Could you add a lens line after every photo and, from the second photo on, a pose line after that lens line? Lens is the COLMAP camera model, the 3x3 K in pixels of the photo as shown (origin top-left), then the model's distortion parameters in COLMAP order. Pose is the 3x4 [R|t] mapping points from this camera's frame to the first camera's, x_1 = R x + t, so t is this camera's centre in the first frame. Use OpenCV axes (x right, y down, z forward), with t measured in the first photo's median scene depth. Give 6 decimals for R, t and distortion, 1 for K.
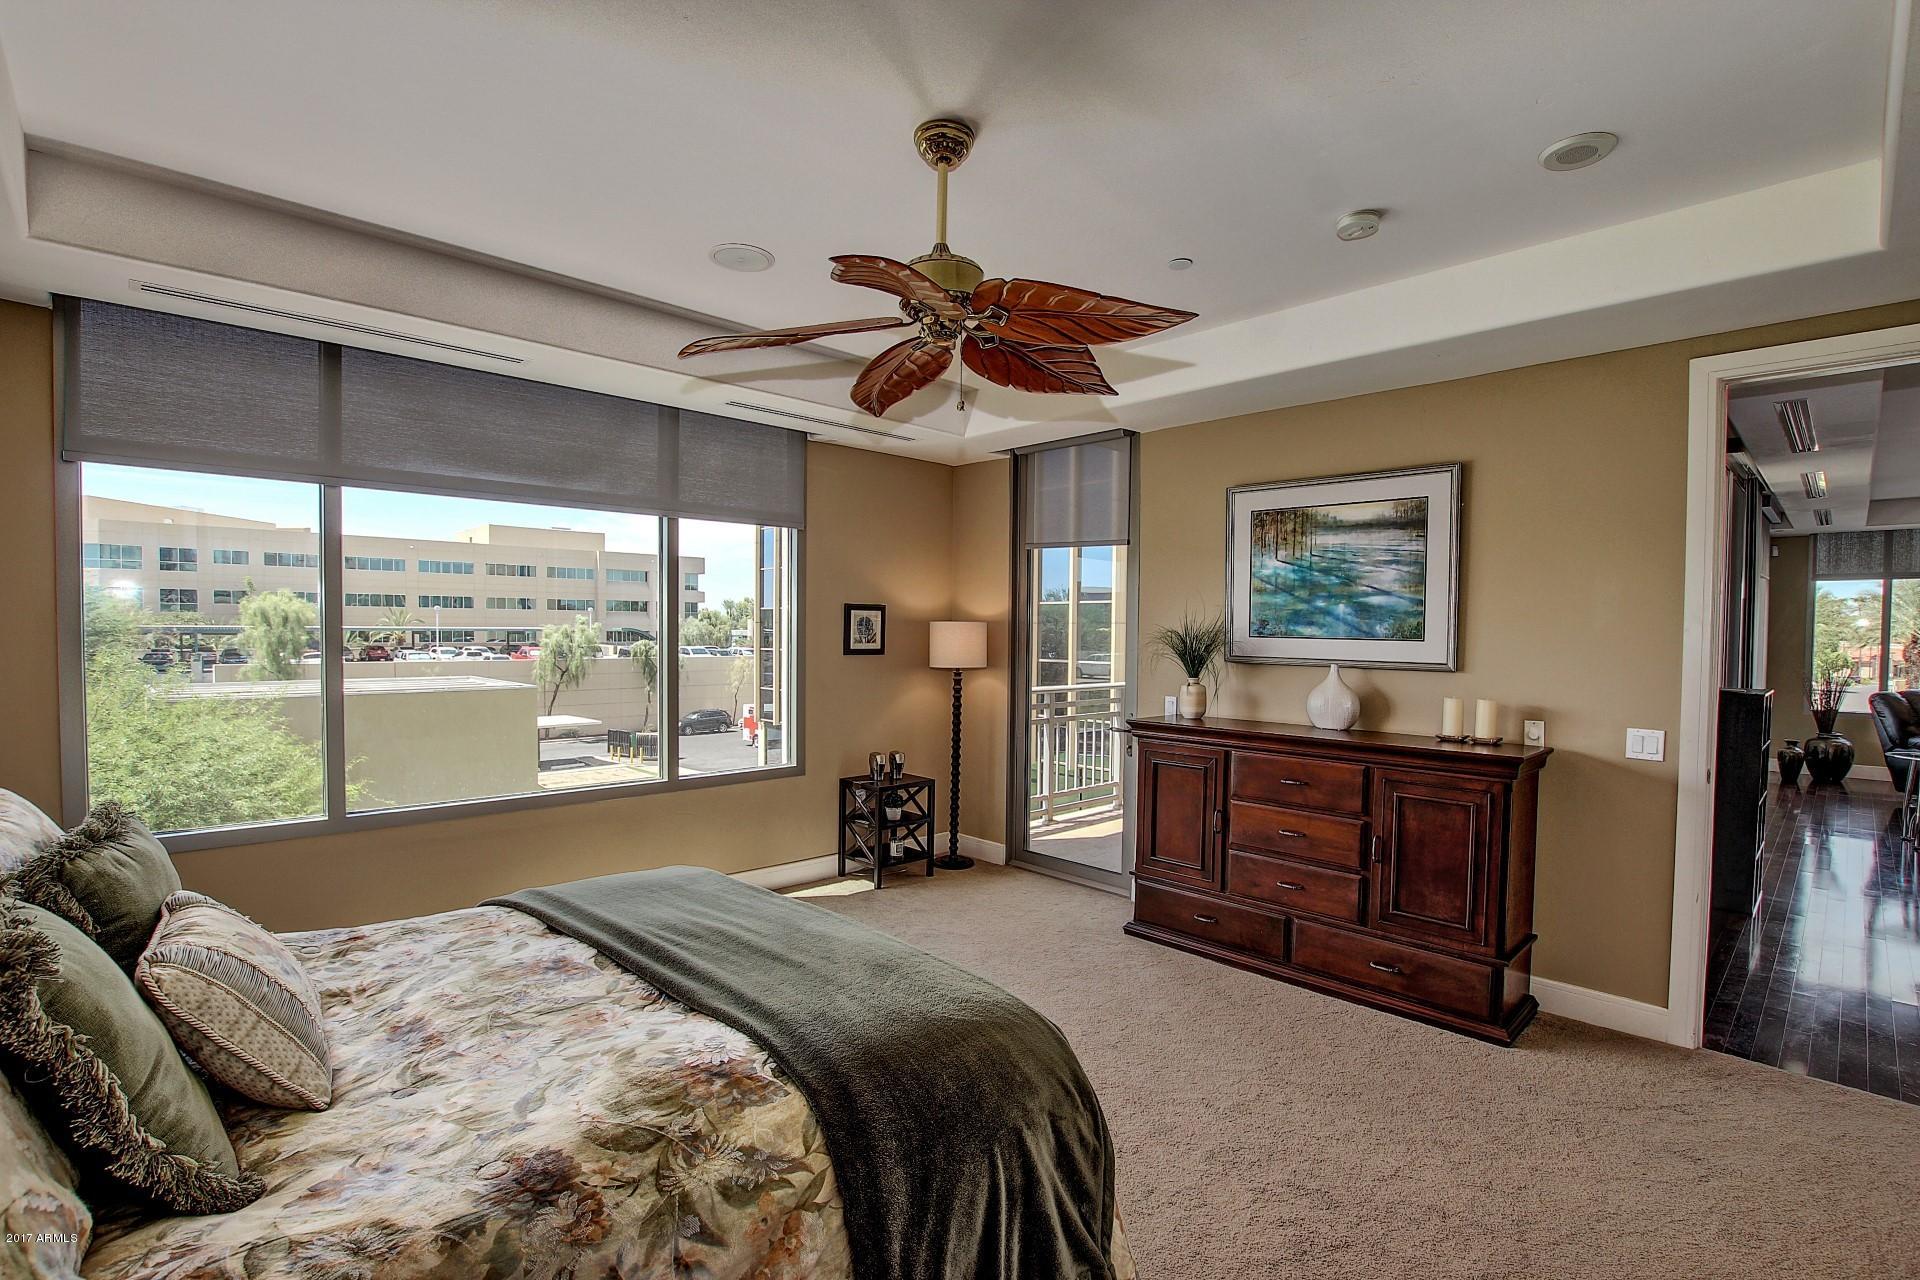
lens RADIAL K [[900.3, 0, 958.4], [0, 900.3, 653.7], [0, 0, 1]] dist [-0.030758, 0.001220]
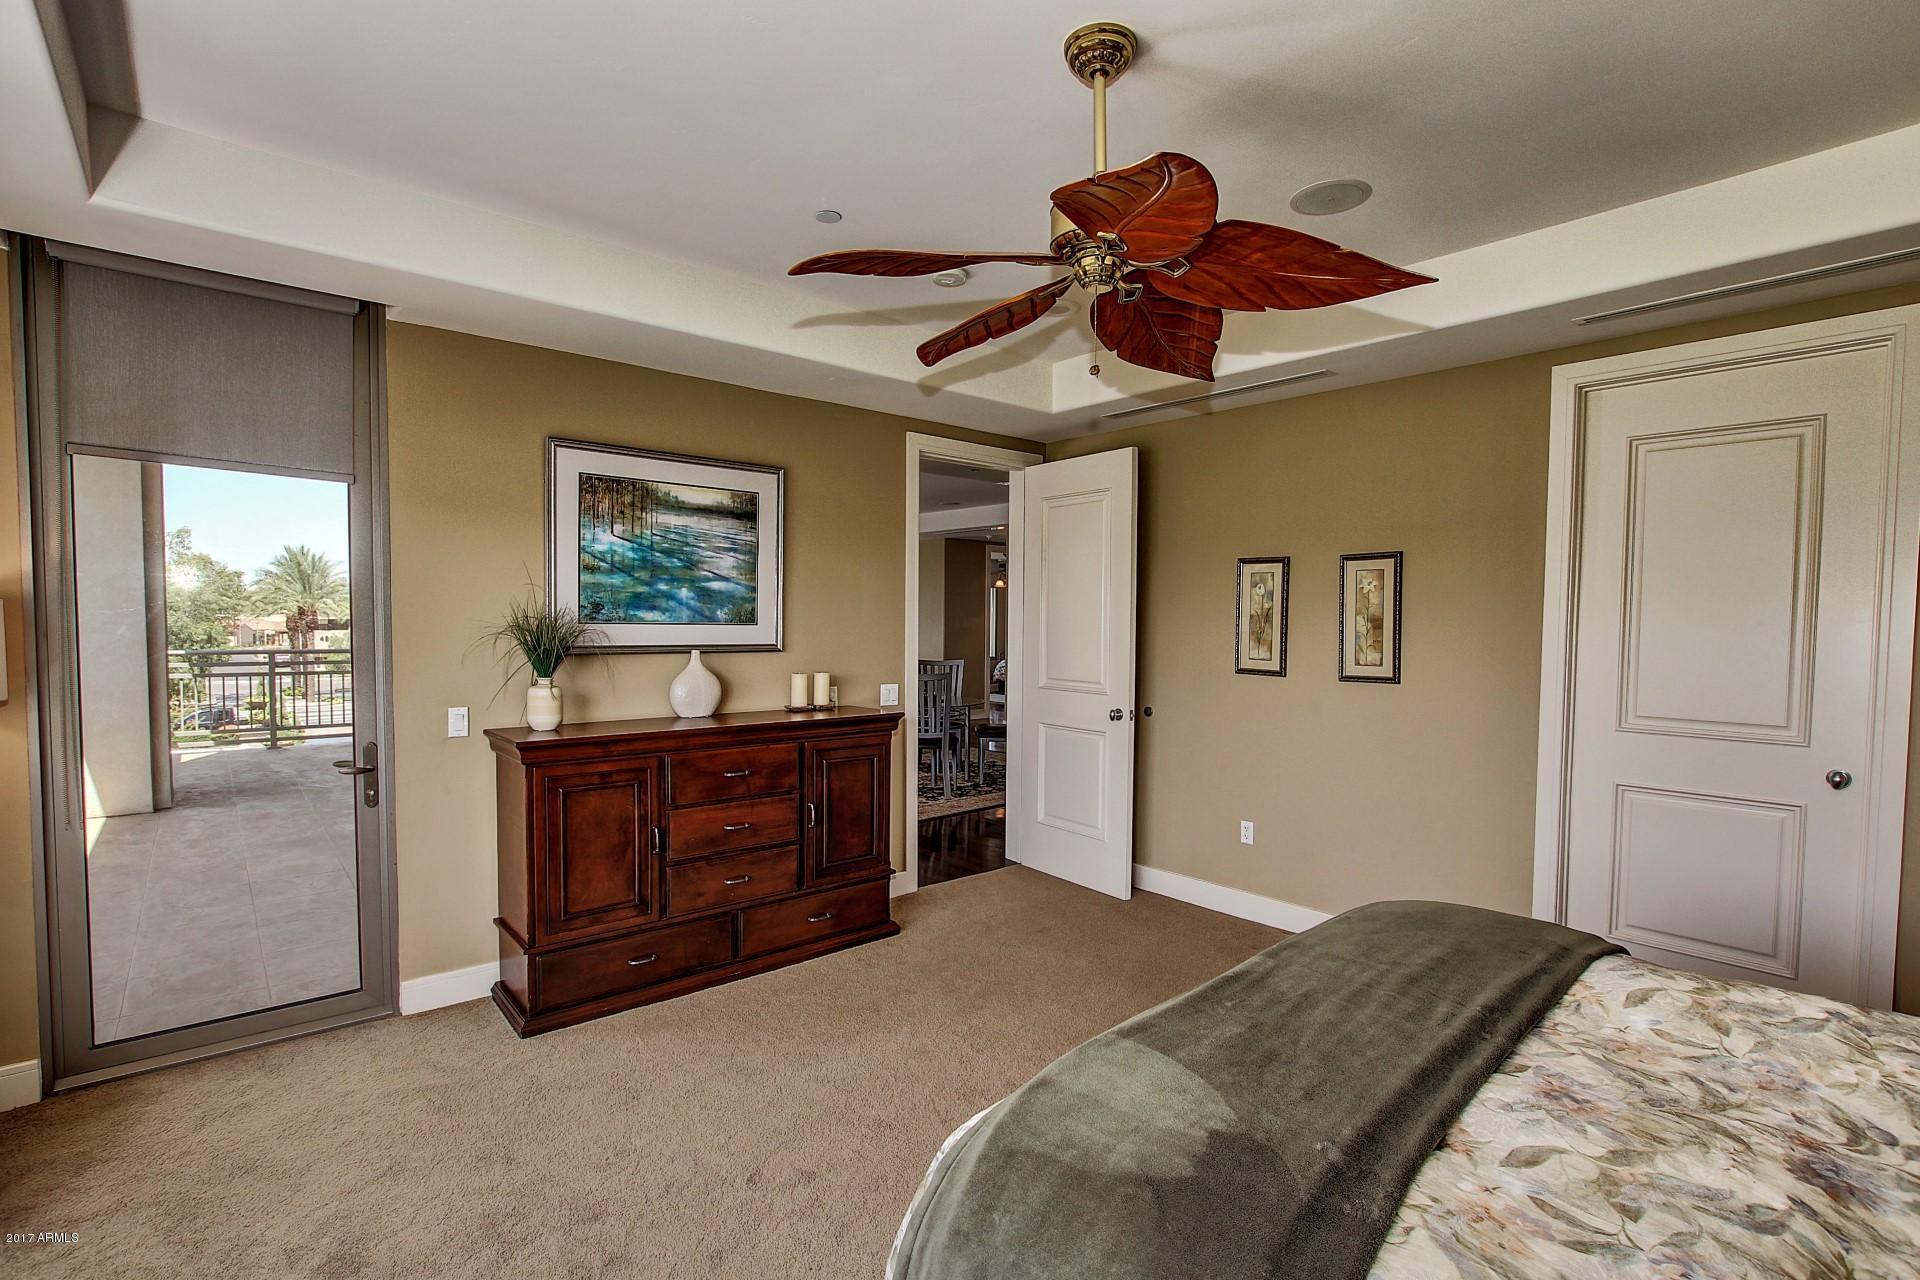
lens RADIAL K [[900.3, 0, 958.4], [0, 900.3, 653.7], [0, 0, 1]] dist [-0.030758, 0.001220]
pose [[0.040608, -0.049948, 0.997926, -0.546650], [0.021021, 0.998571, 0.049125, -0.026575], [-0.998954, 0.018982, 0.041600, 0.679396]]
